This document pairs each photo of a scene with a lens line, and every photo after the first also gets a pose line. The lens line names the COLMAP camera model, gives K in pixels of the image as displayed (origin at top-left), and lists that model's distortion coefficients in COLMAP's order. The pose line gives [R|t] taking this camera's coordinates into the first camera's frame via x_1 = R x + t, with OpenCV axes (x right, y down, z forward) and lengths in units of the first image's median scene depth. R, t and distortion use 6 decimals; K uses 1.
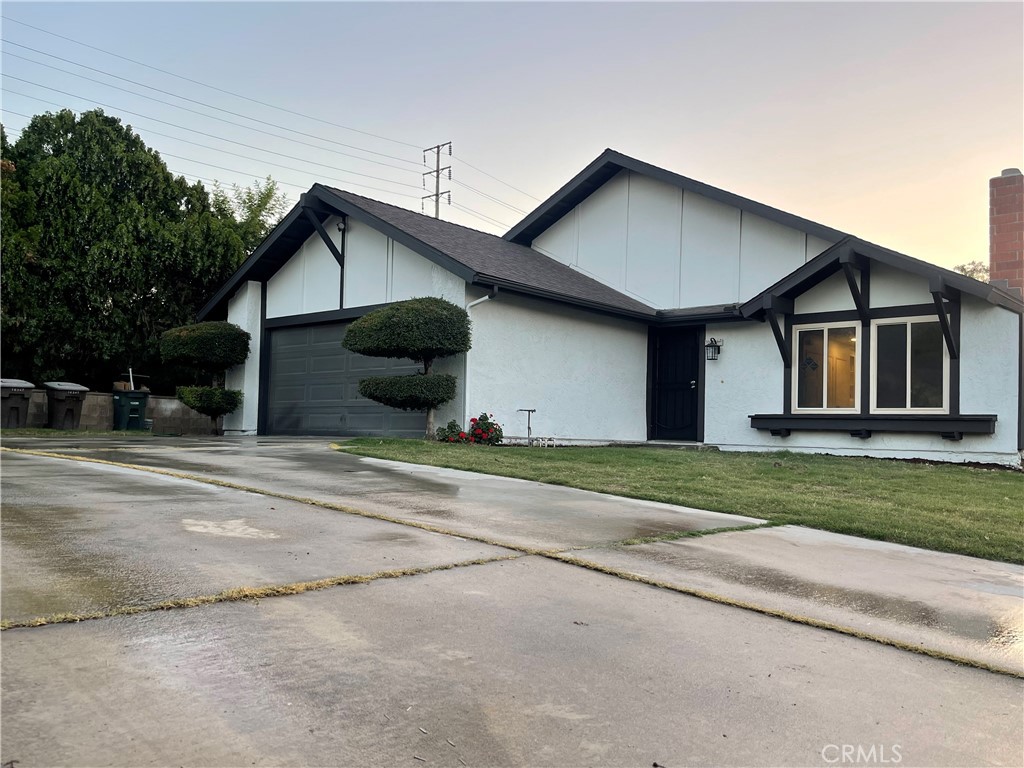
lens RADIAL K [[850.5, 0, 526.4], [0, 850.5, 400.6], [0, 0, 1]] dist [0.057603, -0.062213]
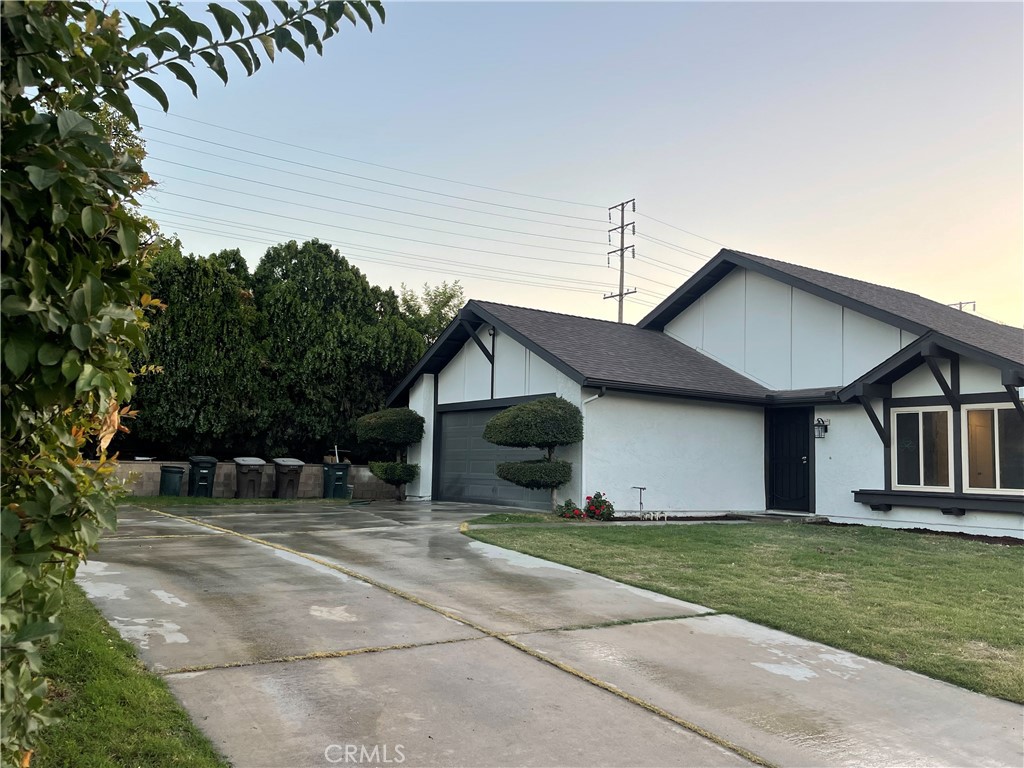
lens RADIAL K [[850.5, 0, 526.4], [0, 850.5, 400.6], [0, 0, 1]] dist [0.057603, -0.062213]
pose [[0.971837, -0.018933, -0.234893, 0.112836], [0.008515, 0.998938, -0.045286, -0.050094], [0.235501, 0.042010, 0.970966, -0.158394]]
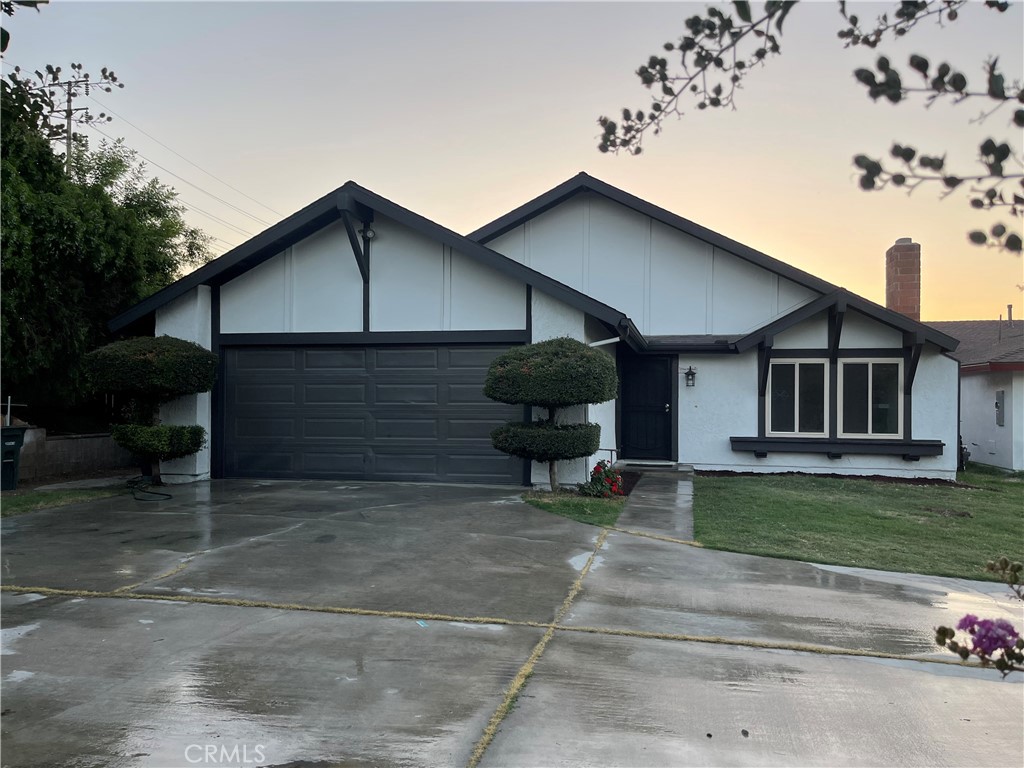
lens RADIAL K [[816.3, 0, 507.5], [0, 816.3, 394.7], [0, 0, 1]] dist [0.032412, -0.001102]
pose [[0.867047, -0.015119, 0.497997, -0.502308], [-0.007090, 0.999064, 0.042676, -0.080564], [-0.498176, -0.040533, 0.866128, 0.222031]]
